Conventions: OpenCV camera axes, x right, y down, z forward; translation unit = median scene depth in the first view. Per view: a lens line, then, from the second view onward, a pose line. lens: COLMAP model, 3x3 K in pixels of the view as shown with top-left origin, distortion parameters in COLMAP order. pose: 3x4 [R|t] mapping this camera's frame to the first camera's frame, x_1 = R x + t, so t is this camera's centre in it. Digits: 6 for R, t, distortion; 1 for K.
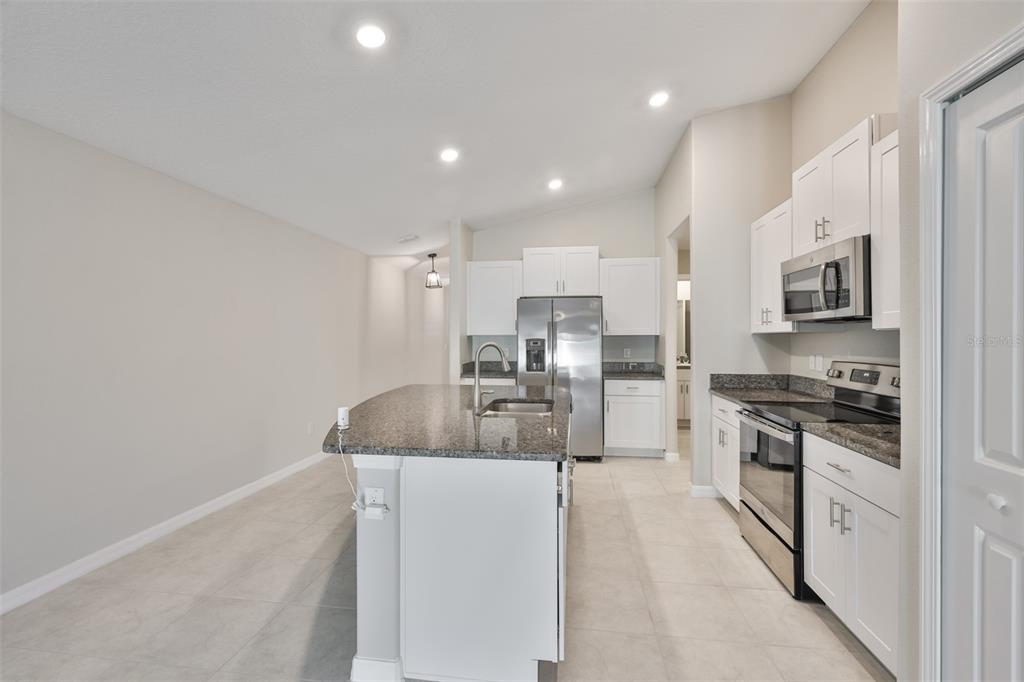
lens RADIAL K [[424.3, 0, 512.0], [0, 424.3, 341.0], [0, 0, 1]] dist [-0.044739, 0.000006]
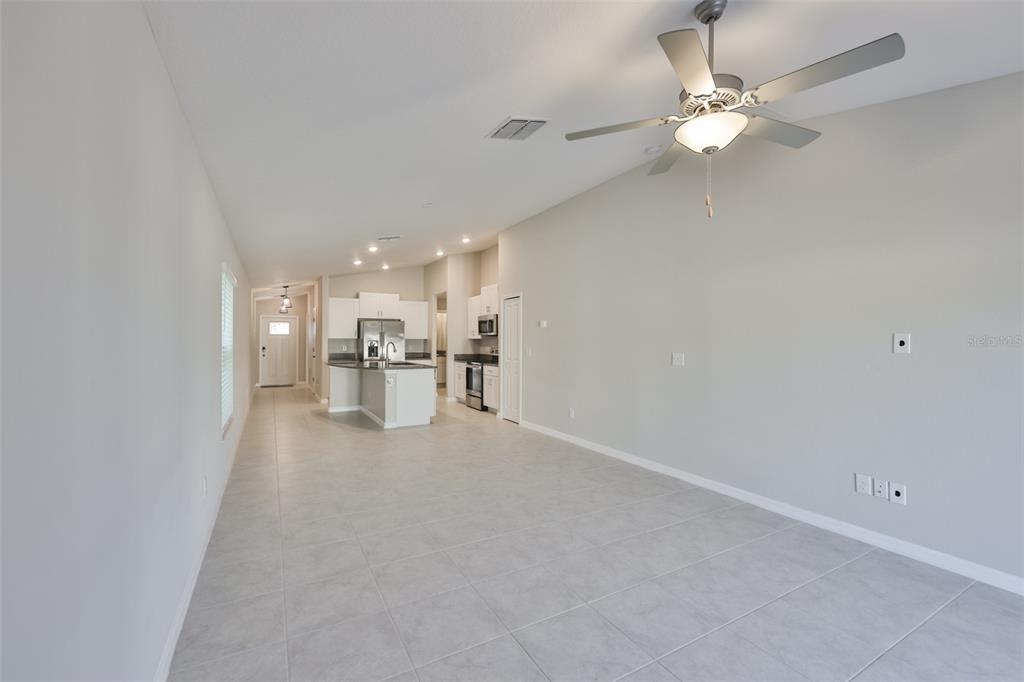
lens RADIAL K [[439.3, 0, 529.4], [0, 439.3, 343.7], [0, 0, 1]] dist [-0.001551, -0.000085]
pose [[0.774200, -0.000104, 0.632942, -0.697288], [-0.000604, 0.999999, 0.000903, 0.007411], [-0.632941, -0.001082, 0.774199, -1.100861]]
